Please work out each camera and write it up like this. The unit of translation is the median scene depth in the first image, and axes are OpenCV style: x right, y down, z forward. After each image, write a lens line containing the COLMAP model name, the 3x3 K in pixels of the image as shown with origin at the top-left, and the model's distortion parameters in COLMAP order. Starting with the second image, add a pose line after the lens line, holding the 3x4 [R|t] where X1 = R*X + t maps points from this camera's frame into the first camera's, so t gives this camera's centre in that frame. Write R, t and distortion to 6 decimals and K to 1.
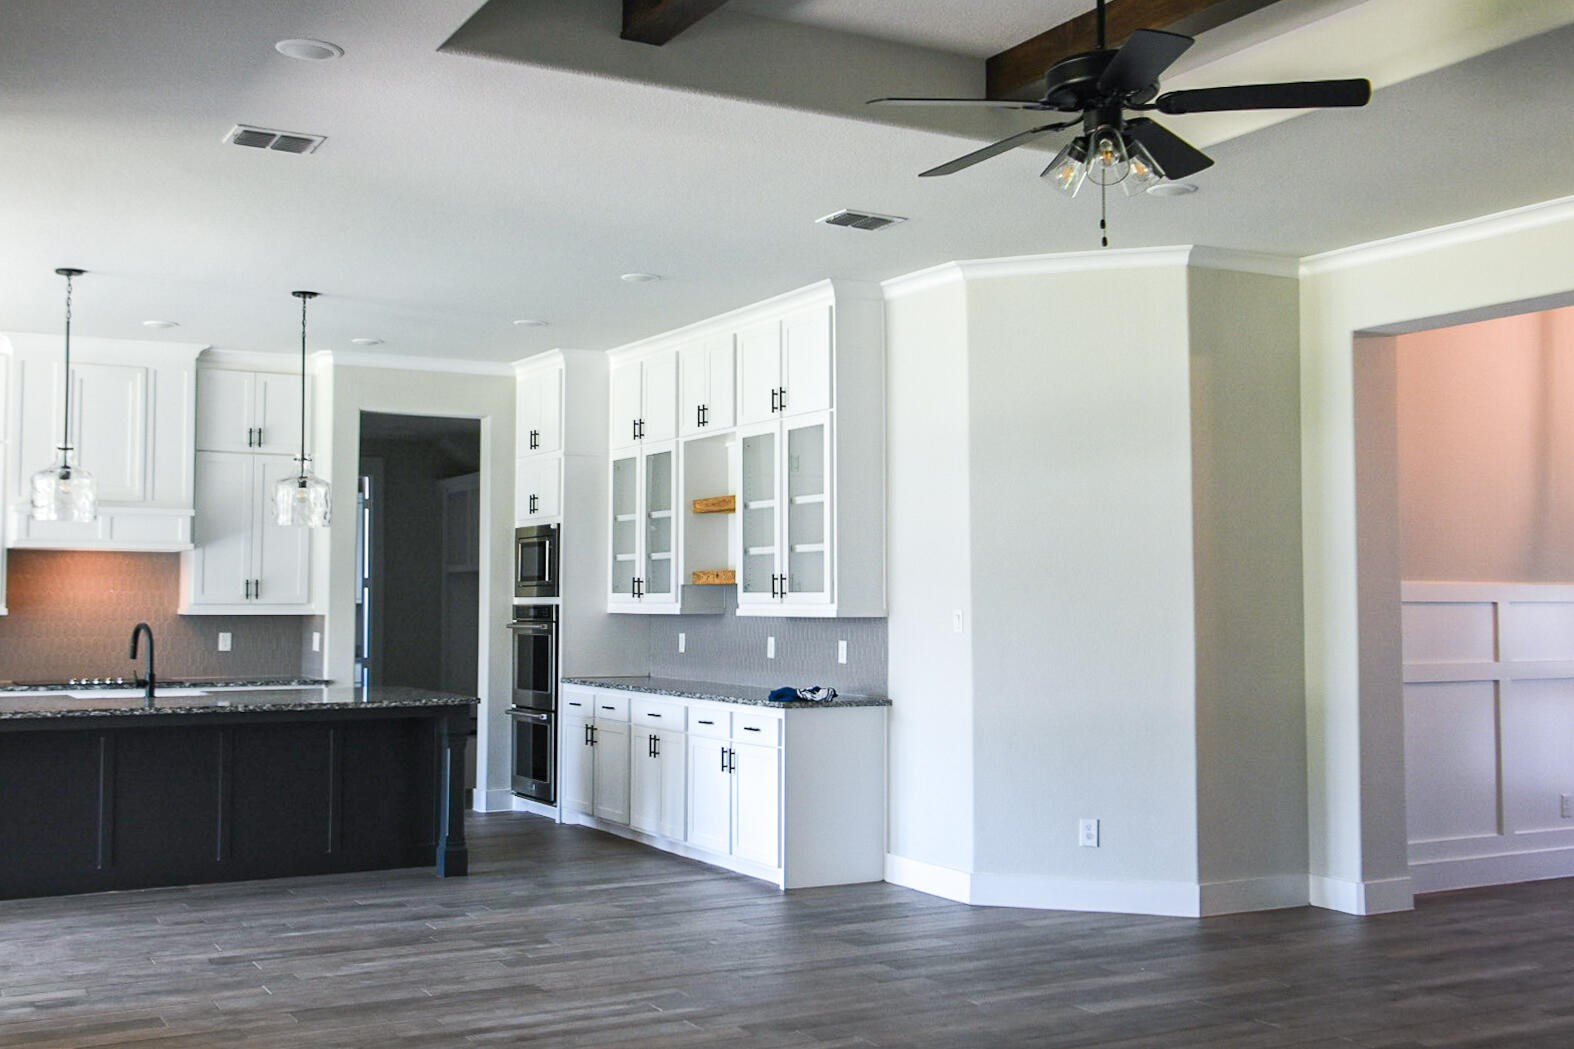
lens RADIAL K [[1688.2, 0, 787.0], [0, 1688.2, 524.5], [0, 0, 1]] dist [-0.027597, -0.013143]
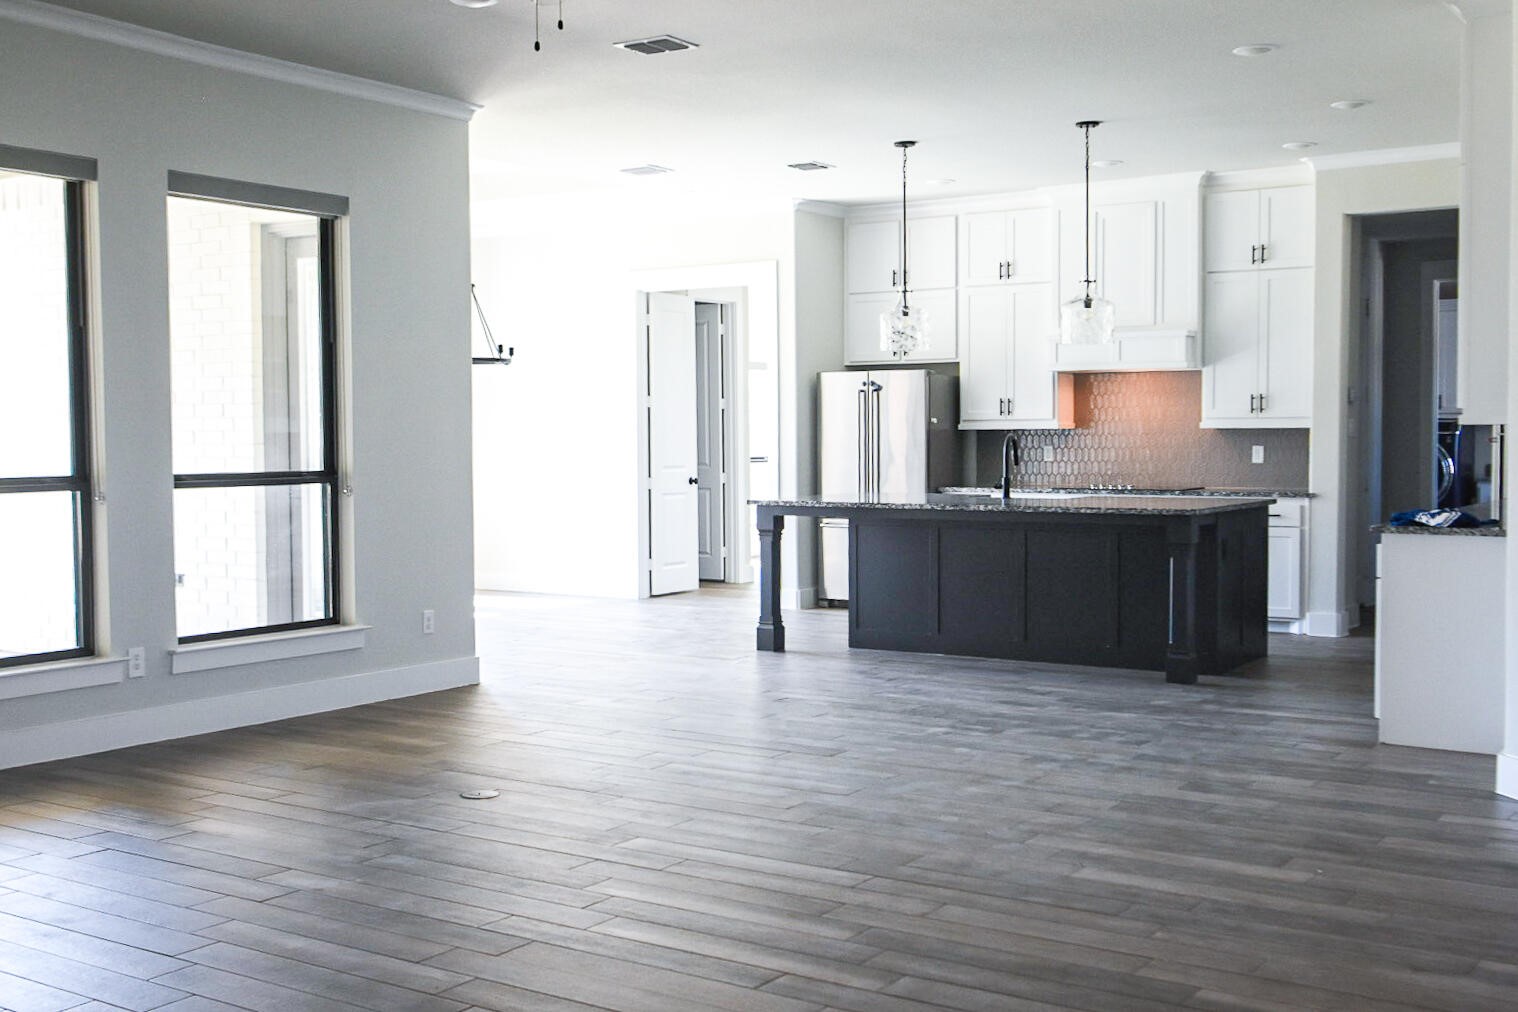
lens RADIAL K [[1689.2, 0, 759.0], [0, 1689.2, 506.0], [0, 0, 1]] dist [0.089265, -0.004603]
pose [[0.443986, 0.036511, -0.895289, 0.496269], [0.046181, 0.996909, 0.063557, 0.021255], [0.894843, -0.069564, 0.440928, 0.270542]]
